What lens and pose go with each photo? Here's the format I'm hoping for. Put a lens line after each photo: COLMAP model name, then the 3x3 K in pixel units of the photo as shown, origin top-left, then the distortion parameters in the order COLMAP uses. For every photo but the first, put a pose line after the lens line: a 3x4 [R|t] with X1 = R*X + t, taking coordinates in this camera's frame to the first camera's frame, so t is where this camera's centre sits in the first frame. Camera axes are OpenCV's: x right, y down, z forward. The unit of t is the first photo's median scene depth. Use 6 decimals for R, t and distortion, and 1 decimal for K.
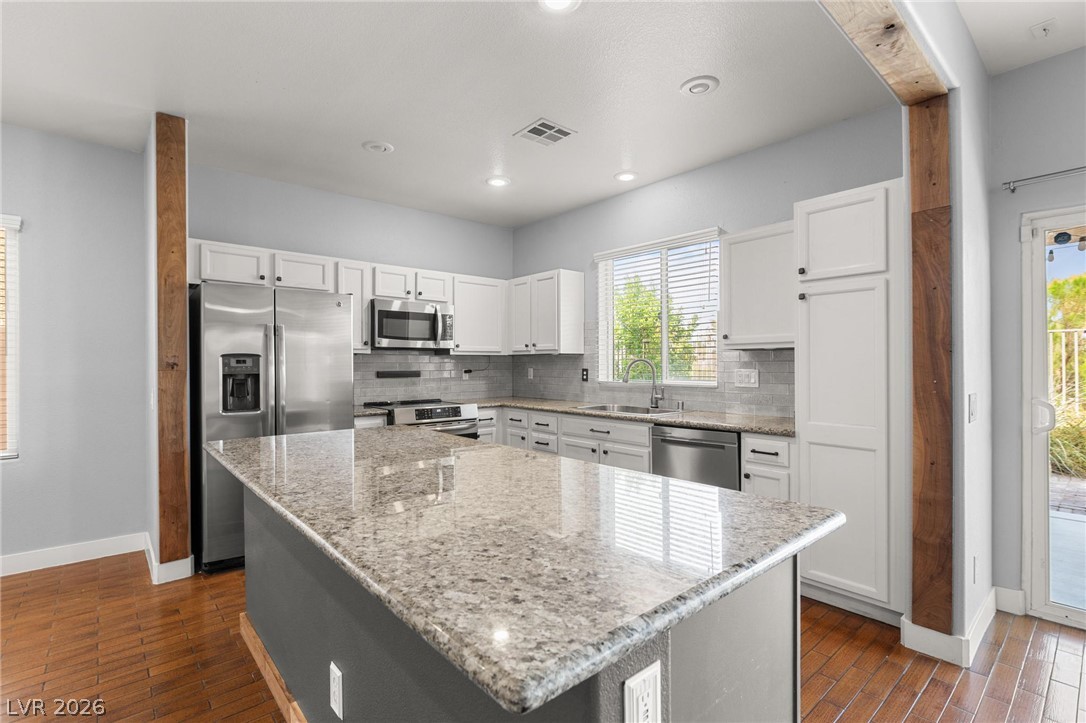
lens RADIAL K [[504.9, 0, 540.0], [0, 504.9, 363.8], [0, 0, 1]] dist [-0.005286, -0.002400]
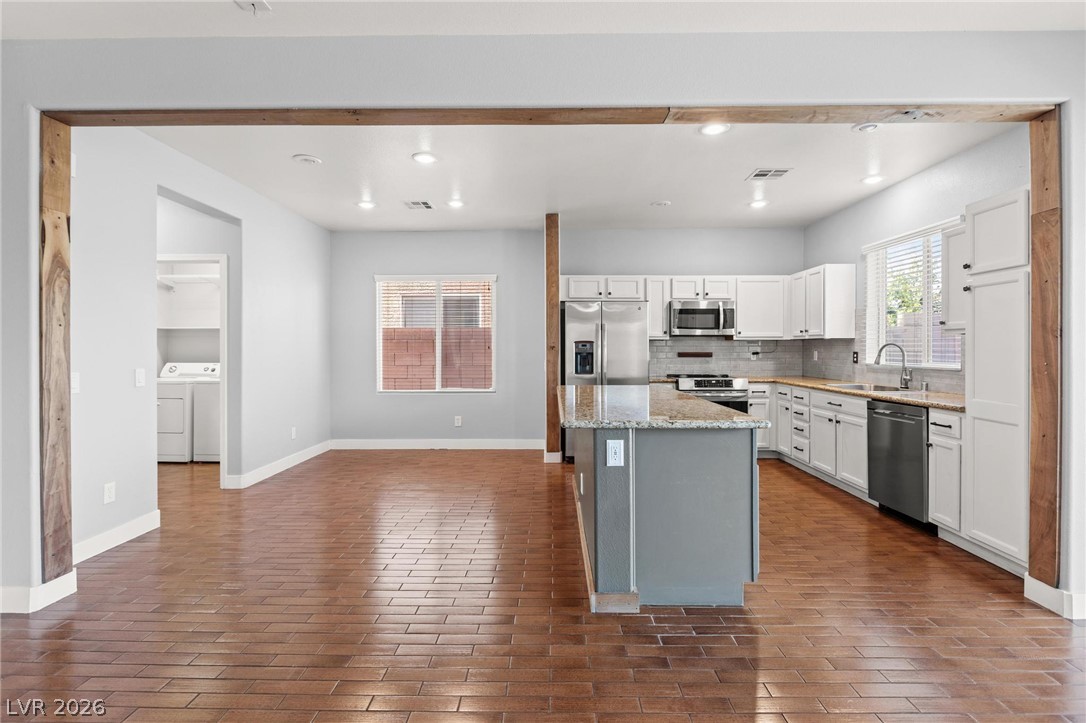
lens RADIAL K [[504.9, 0, 542.8], [0, 504.9, 349.0], [0, 0, 1]] dist [-0.005286, -0.002400]
pose [[0.745397, 0.005287, -0.666599, 0.410077], [-0.002434, 0.999983, 0.005210, -0.000504], [0.666616, -0.002261, 0.745398, -0.352122]]
